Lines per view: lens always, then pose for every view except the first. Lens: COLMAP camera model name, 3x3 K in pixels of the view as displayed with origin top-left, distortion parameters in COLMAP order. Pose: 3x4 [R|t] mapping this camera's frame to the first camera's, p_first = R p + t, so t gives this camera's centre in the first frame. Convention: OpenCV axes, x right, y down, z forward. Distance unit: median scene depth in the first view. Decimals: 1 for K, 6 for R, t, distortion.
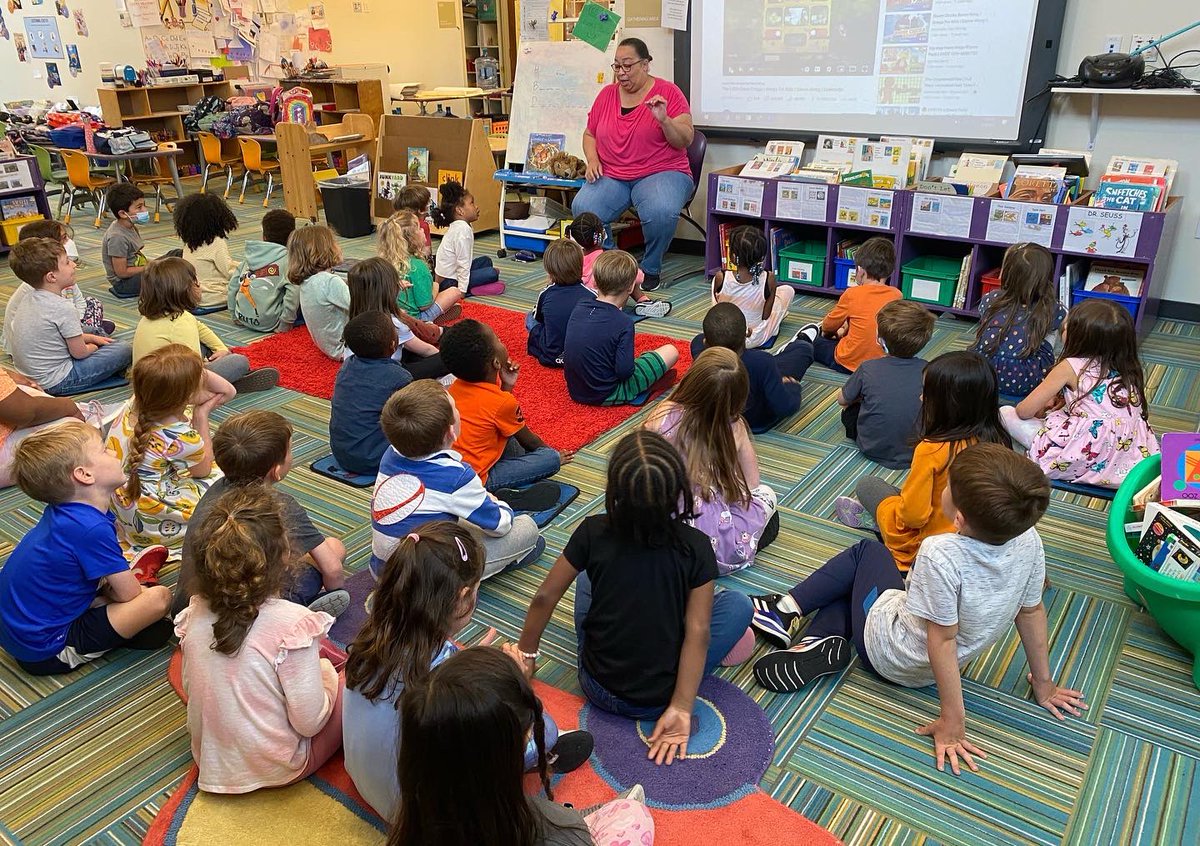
lens RADIAL K [[909.6, 0, 600.0], [0, 909.6, 423.0], [0, 0, 1]] dist [-0.004687, -0.003091]
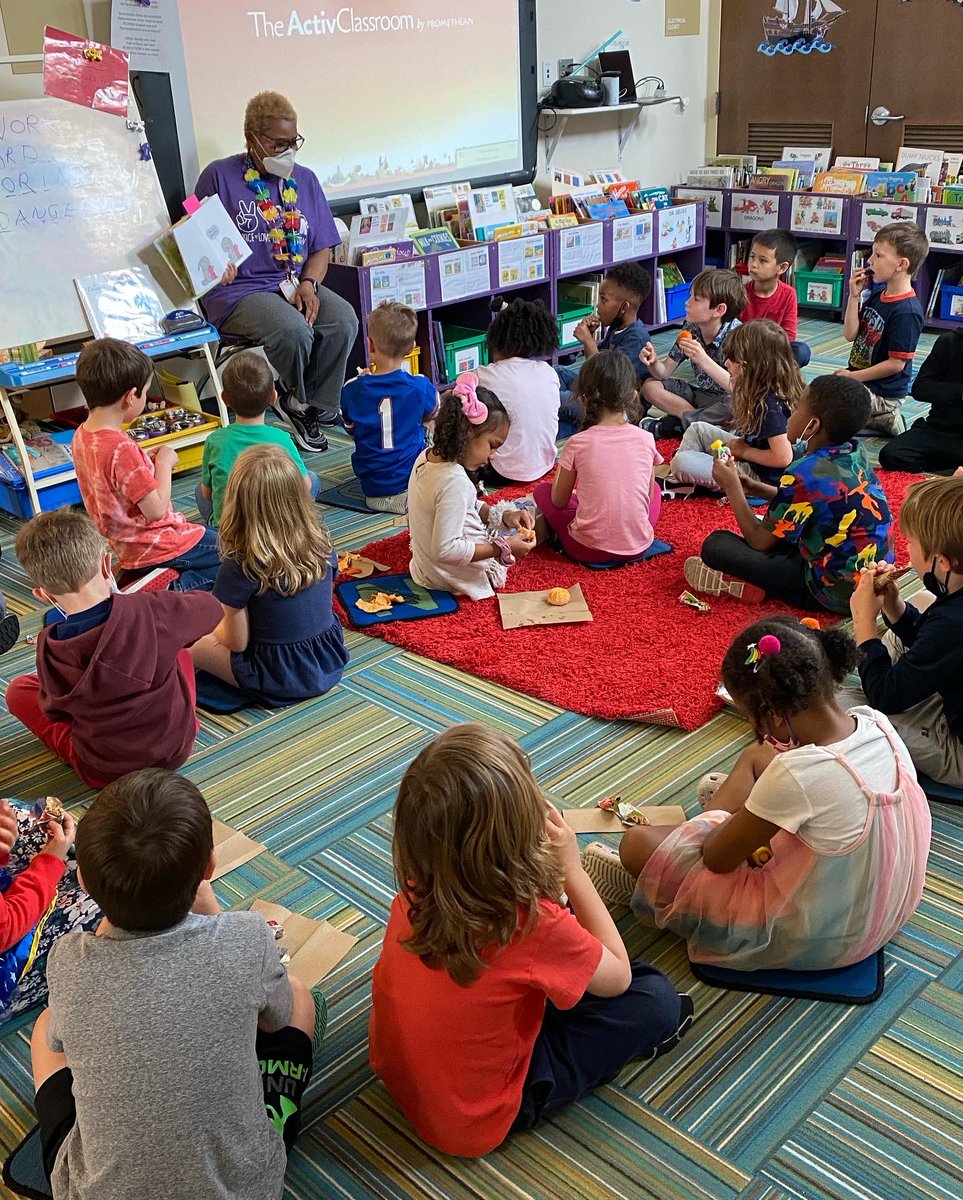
lens RADIAL K [[1232.5, 0, 481.5], [0, 1232.5, 600.0], [0, 0, 1]] dist [0.012655, 0.007582]
pose [[0.145243, -0.396916, 0.906290, -0.967761], [0.435849, 0.848004, 0.301539, -0.355521], [-0.888223, 0.351209, 0.296162, 0.850077]]
